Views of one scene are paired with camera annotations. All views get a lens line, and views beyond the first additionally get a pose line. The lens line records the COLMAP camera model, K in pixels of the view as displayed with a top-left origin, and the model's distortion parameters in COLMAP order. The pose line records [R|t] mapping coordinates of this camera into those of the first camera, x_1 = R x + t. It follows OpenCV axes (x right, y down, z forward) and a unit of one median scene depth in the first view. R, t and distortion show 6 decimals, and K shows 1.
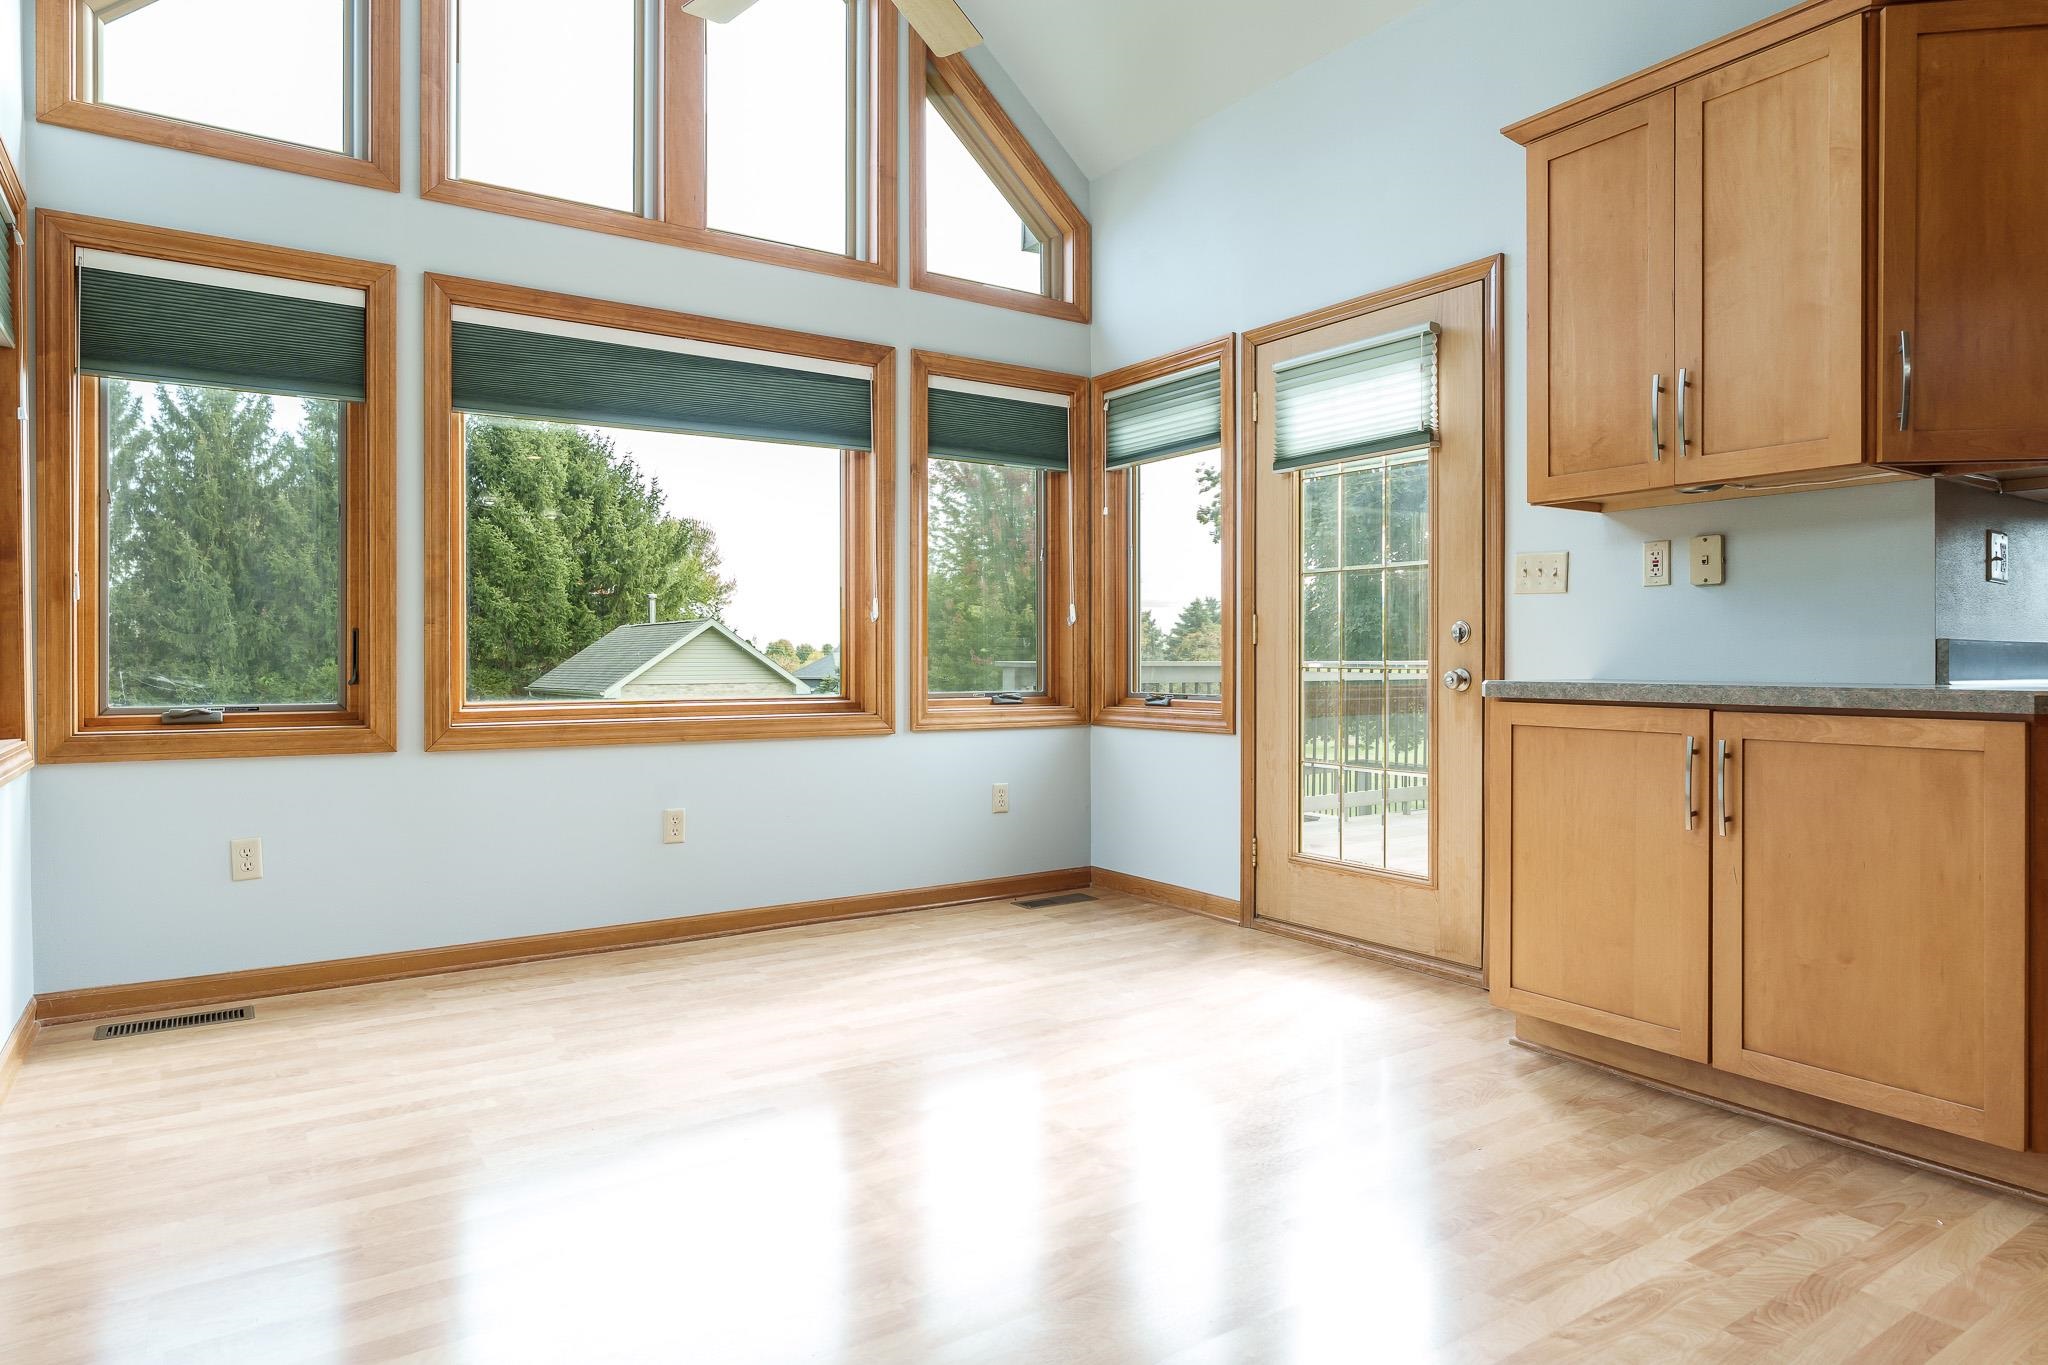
lens RADIAL K [[1207.9, 0, 1005.8], [0, 1207.9, 669.0], [0, 0, 1]] dist [-0.011788, 0.004942]
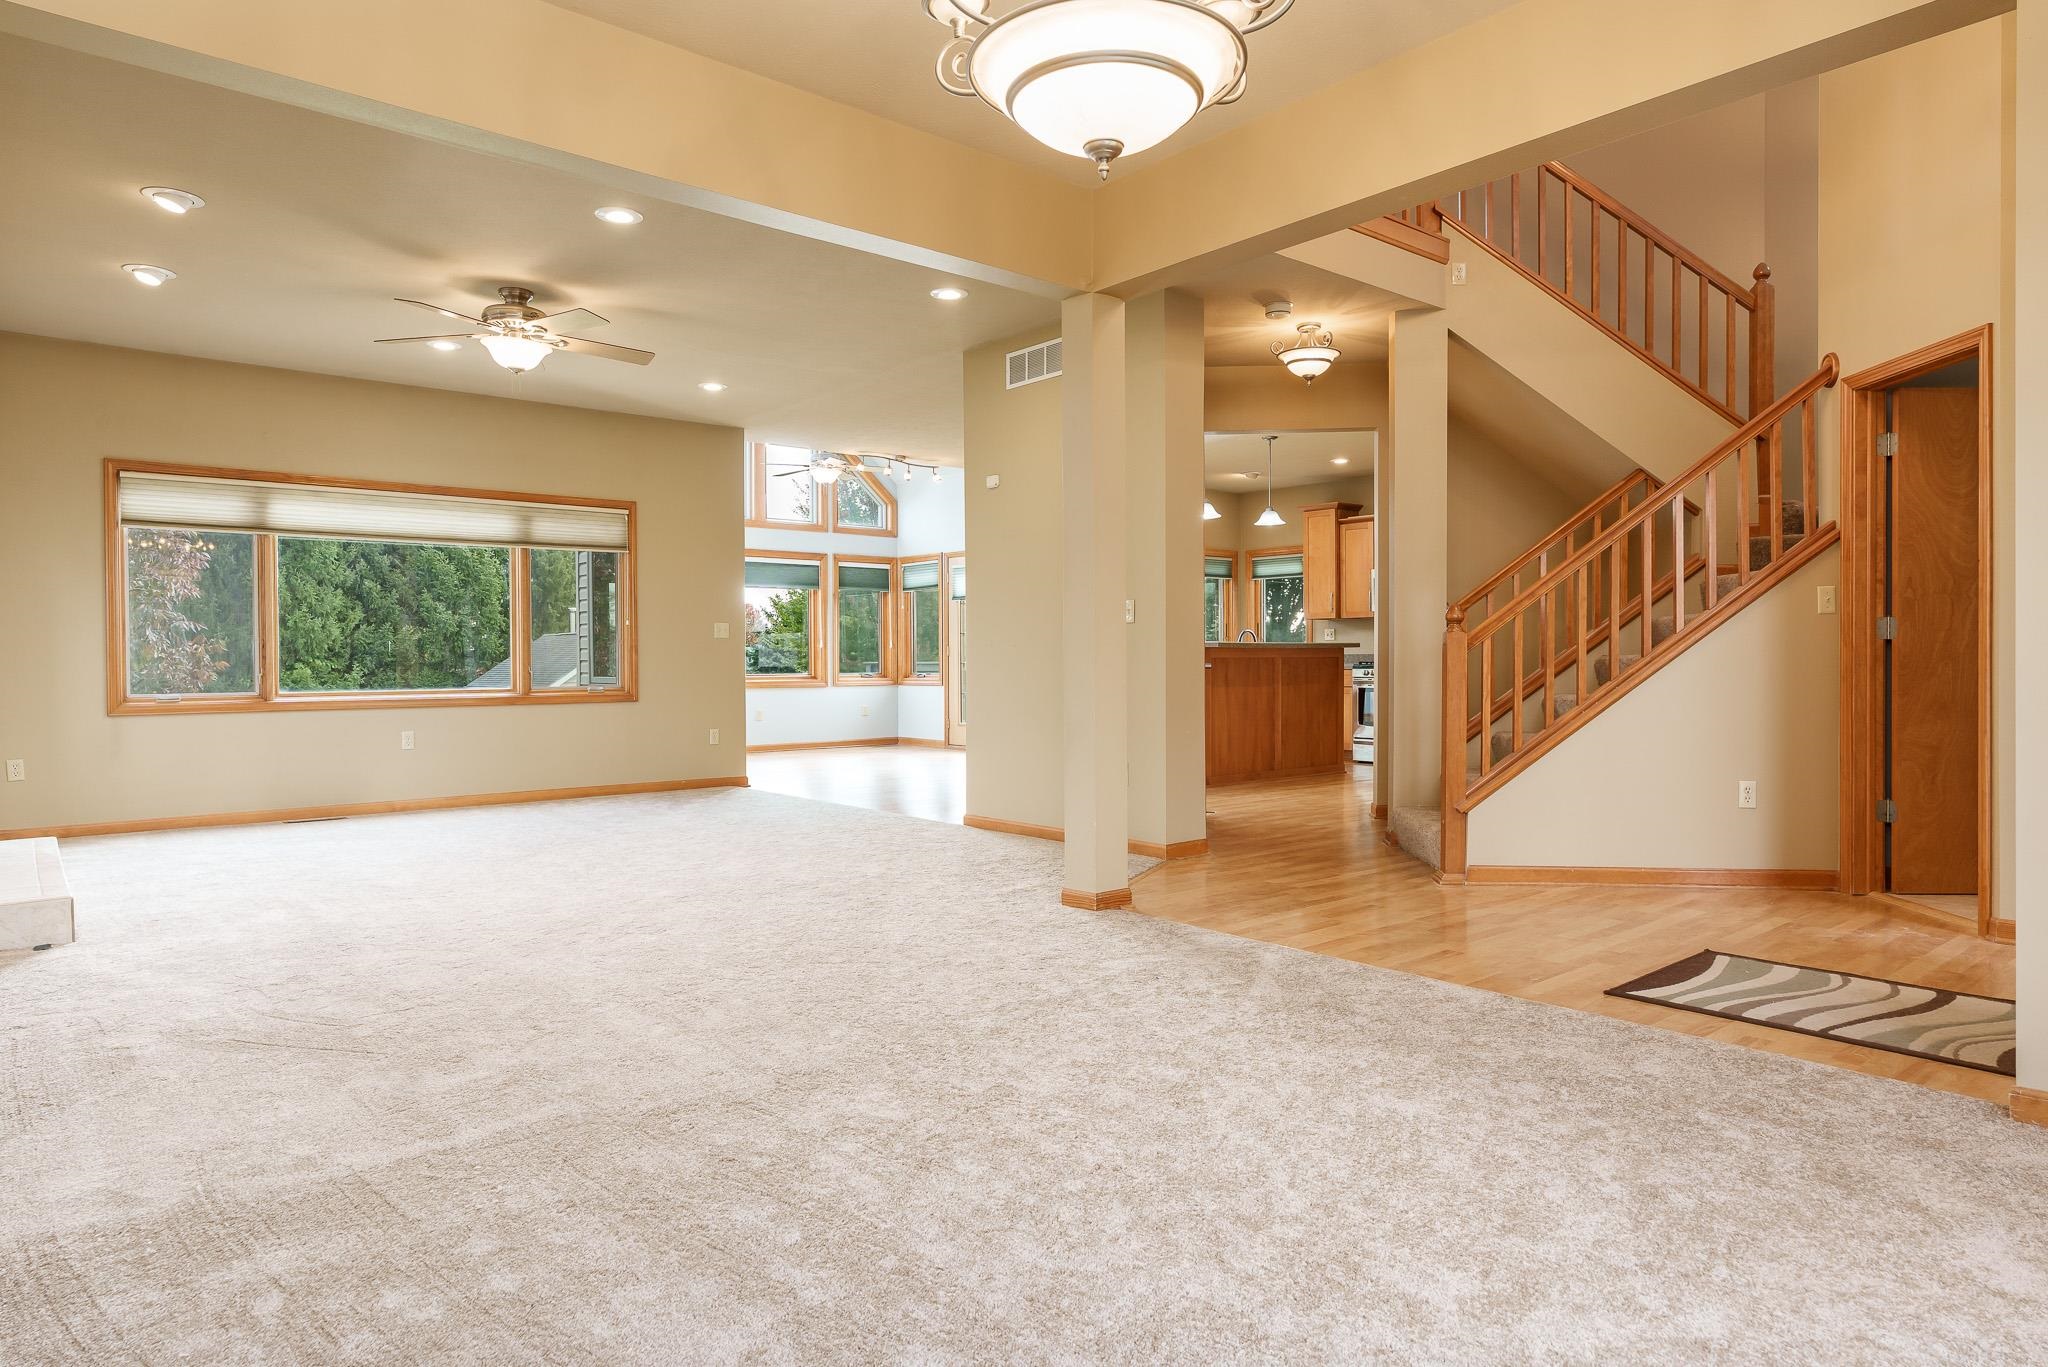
lens RADIAL K [[1207.9, 0, 1002.2], [0, 1207.9, 677.4], [0, 0, 1]] dist [-0.011788, 0.004942]
pose [[0.994192, -0.005388, 0.107482, 0.011279], [0.004791, 0.999972, 0.005812, 0.014373], [-0.107511, -0.005263, 0.994190, -1.736609]]
